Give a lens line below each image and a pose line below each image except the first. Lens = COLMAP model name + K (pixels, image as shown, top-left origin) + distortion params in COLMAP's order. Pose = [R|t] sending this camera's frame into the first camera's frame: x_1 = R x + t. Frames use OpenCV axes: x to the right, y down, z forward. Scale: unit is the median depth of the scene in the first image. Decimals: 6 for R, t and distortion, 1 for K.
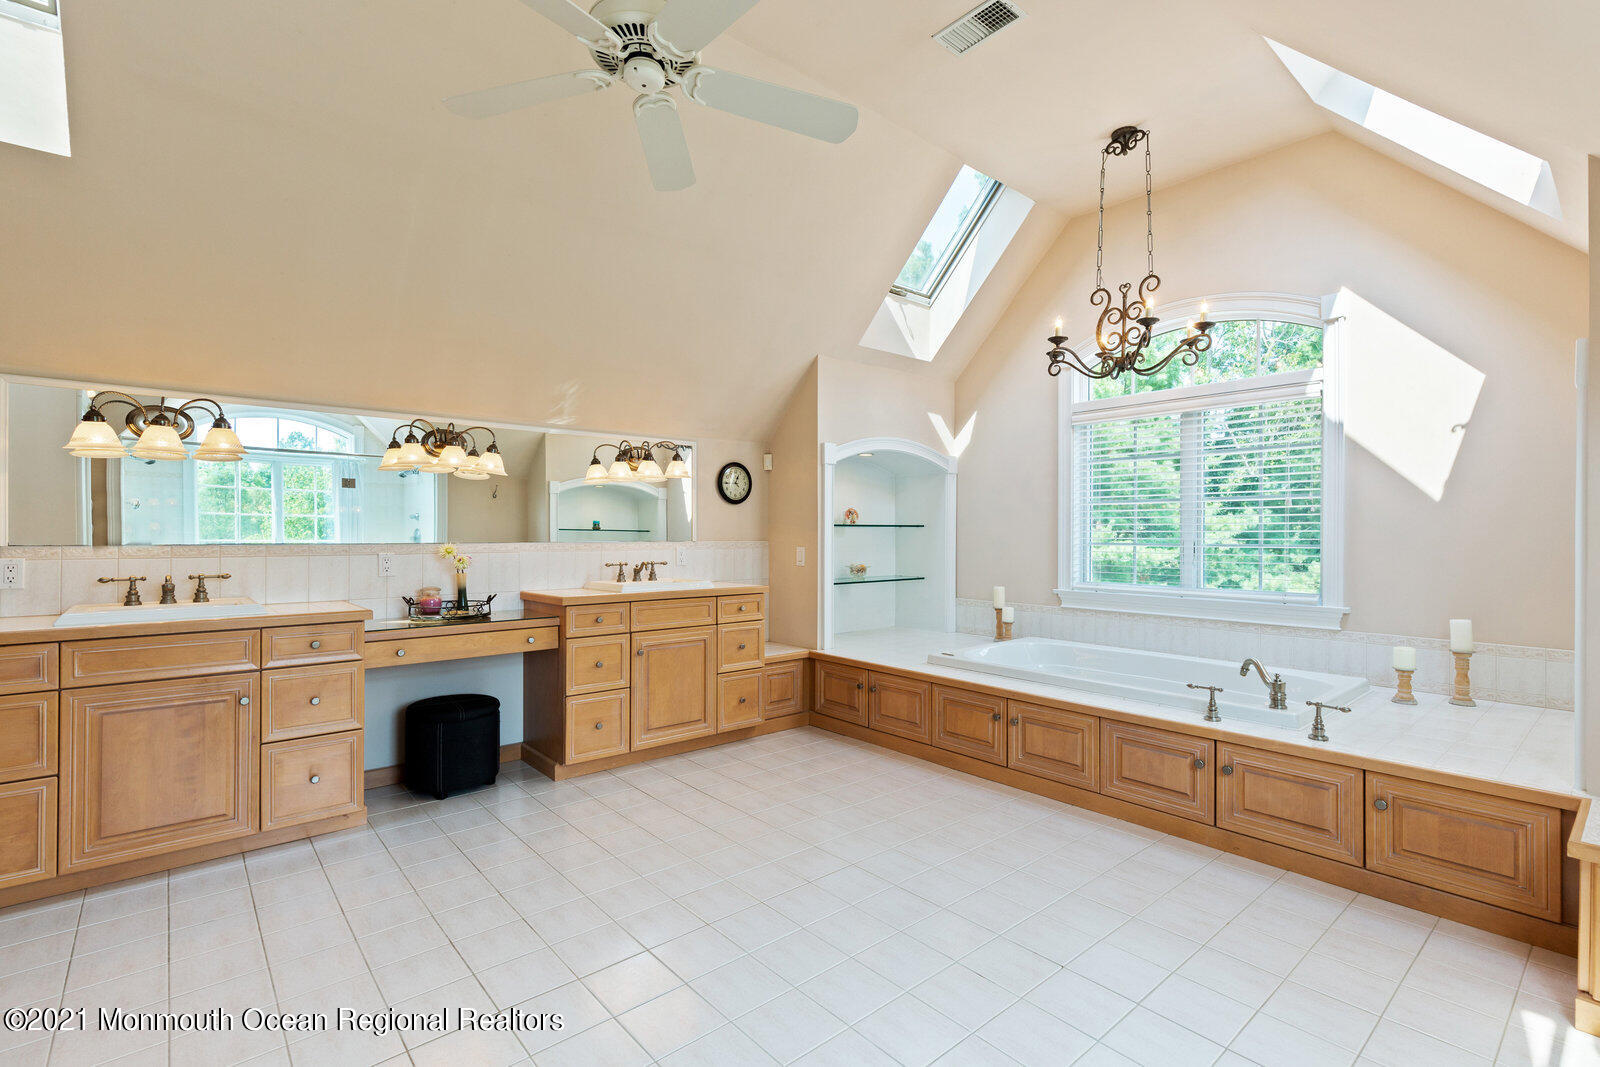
lens RADIAL K [[732.4, 0, 808.7], [0, 732.4, 528.6], [0, 0, 1]] dist [0.009696, 0.000092]
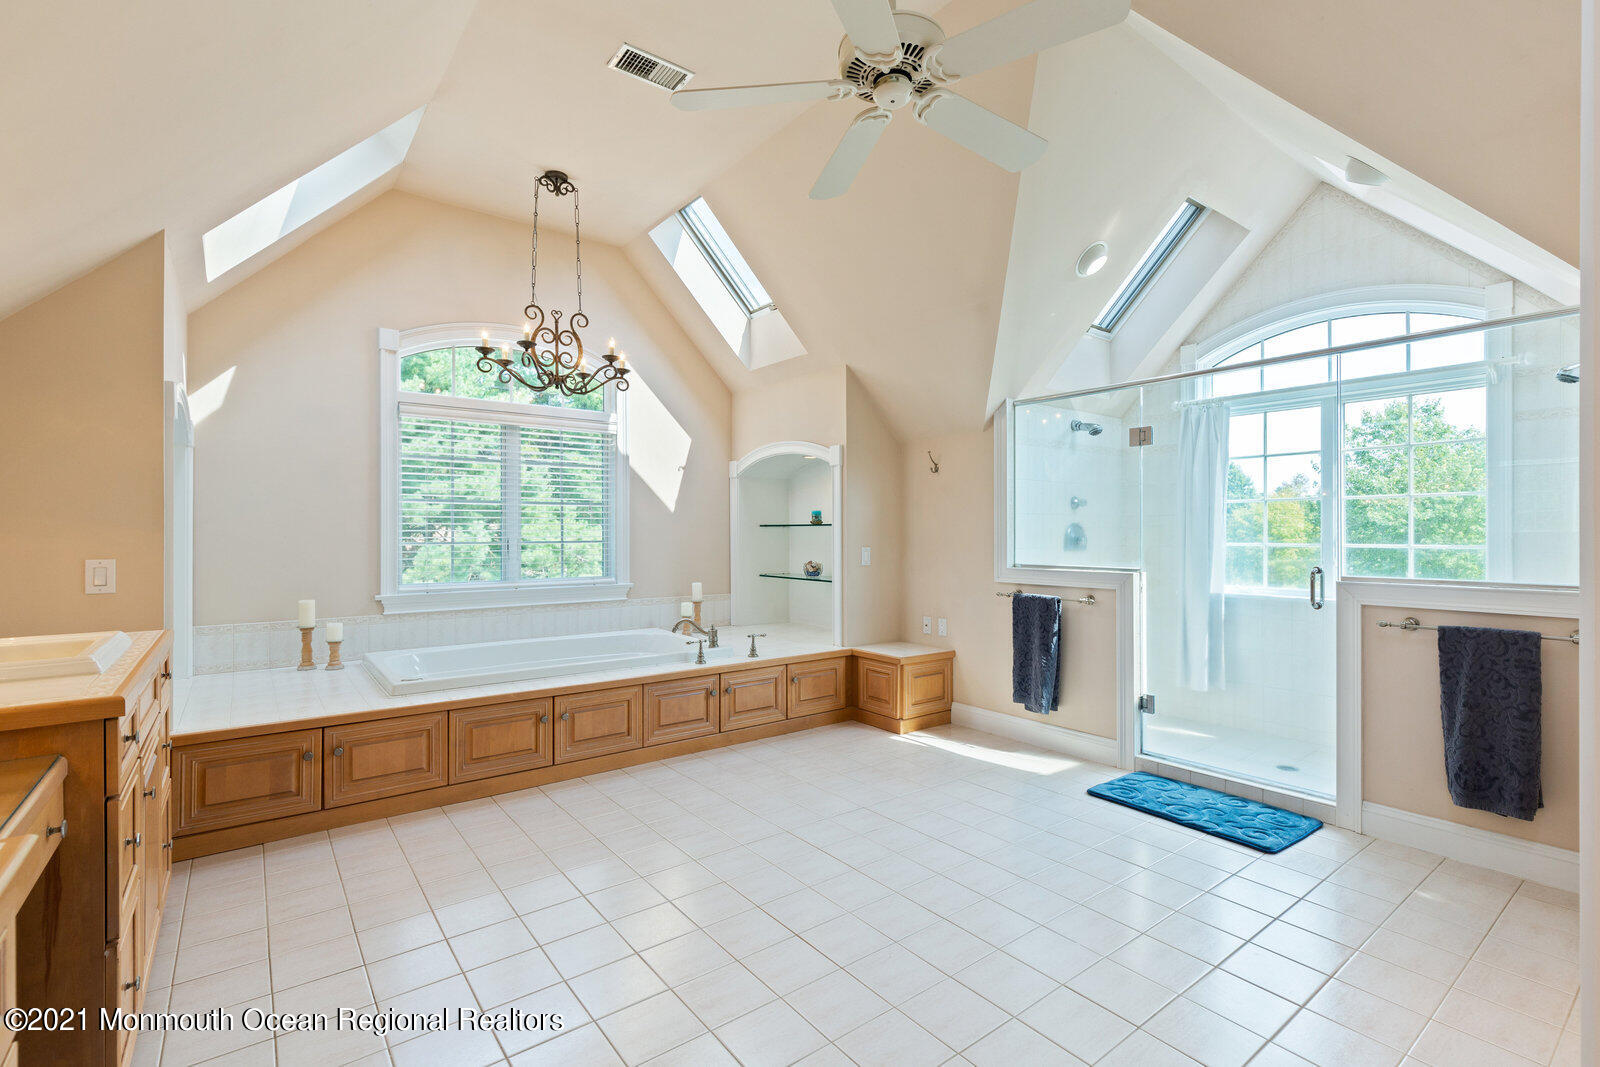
lens RADIAL K [[732.4, 0, 808.7], [0, 732.4, 528.6], [0, 0, 1]] dist [0.009696, 0.000092]
pose [[0.057597, 0.002565, 0.998337, -0.731590], [-0.005511, 0.999982, -0.002252, 0.000518], [-0.998325, -0.005372, 0.057610, 0.603148]]
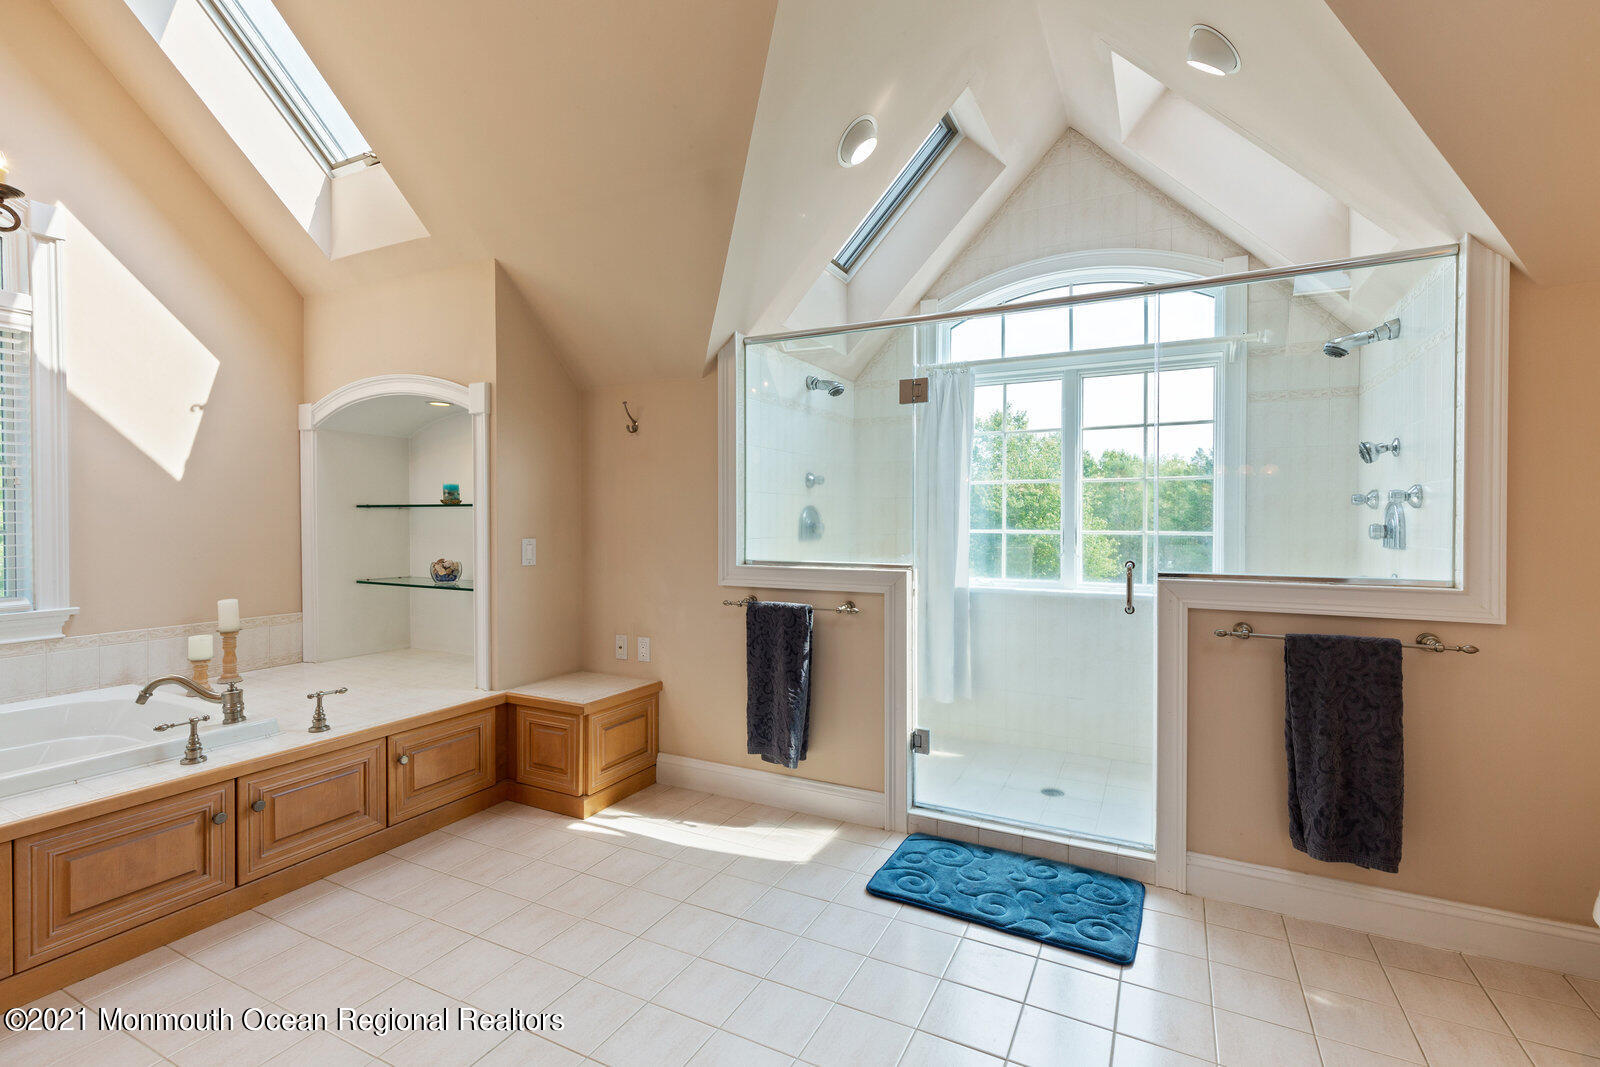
lens RADIAL K [[732.4, 0, 808.7], [0, 732.4, 528.6], [0, 0, 1]] dist [0.009696, 0.000092]
pose [[-0.371540, -0.015725, 0.928284, -0.329037], [-0.008605, 0.999872, 0.013494, 0.003725], [-0.928377, -0.002975, -0.371627, 0.590830]]
